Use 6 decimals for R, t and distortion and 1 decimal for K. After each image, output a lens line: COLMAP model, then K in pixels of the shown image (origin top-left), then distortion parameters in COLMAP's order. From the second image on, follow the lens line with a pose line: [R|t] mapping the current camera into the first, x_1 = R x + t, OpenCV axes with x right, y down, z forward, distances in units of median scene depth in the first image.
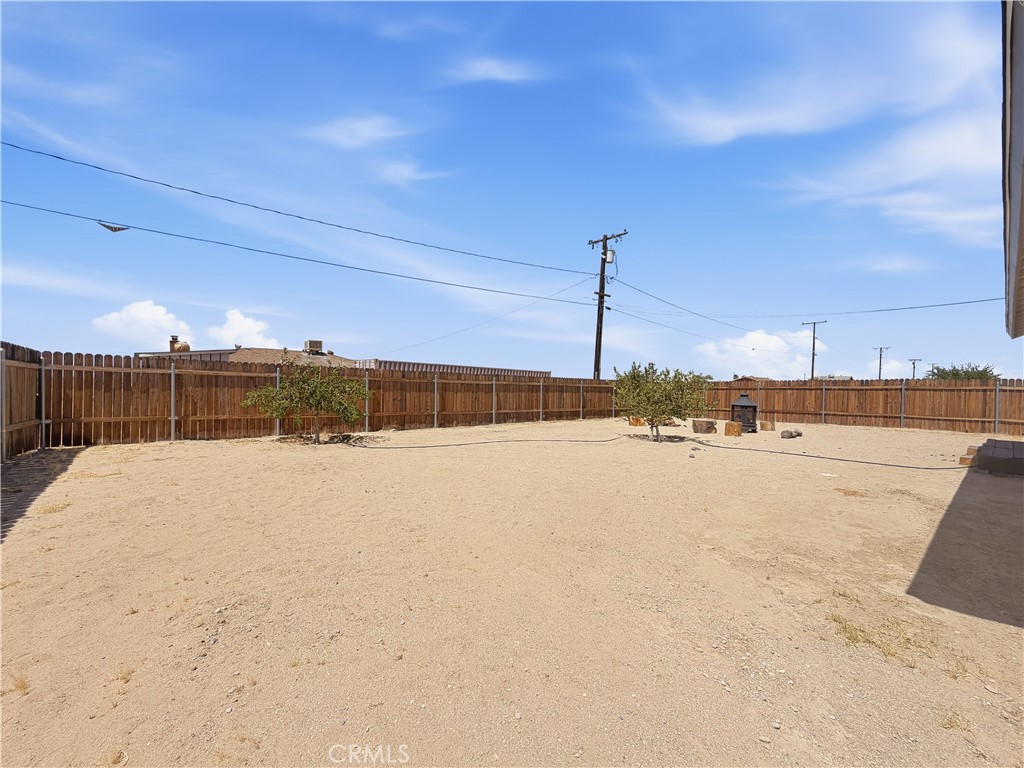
lens RADIAL K [[413.9, 0, 512.0], [0, 413.9, 384.0], [0, 0, 1]] dist [-0.000108, -0.000069]
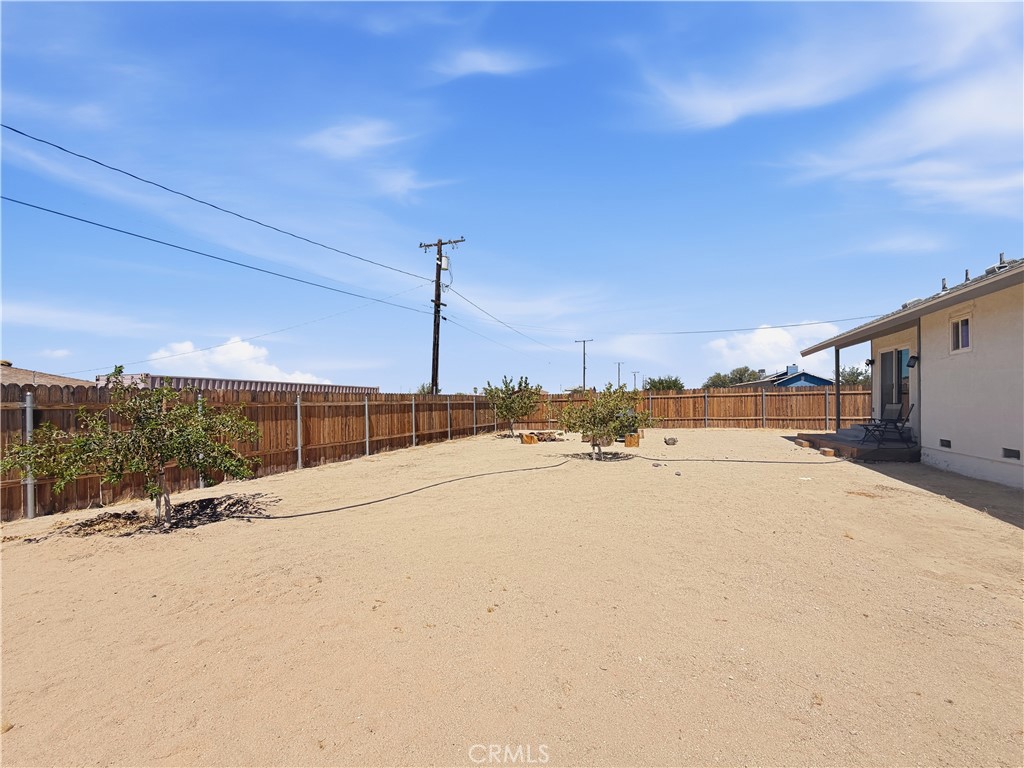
lens RADIAL K [[431.3, 0, 510.9], [0, 431.3, 394.5], [0, 0, 1]] dist [0.000244, 0.000027]
pose [[0.884468, -0.026446, 0.465851, -0.165141], [0.030480, 0.999535, -0.001127, -0.009640], [-0.465605, 0.015196, 0.884862, 0.126238]]
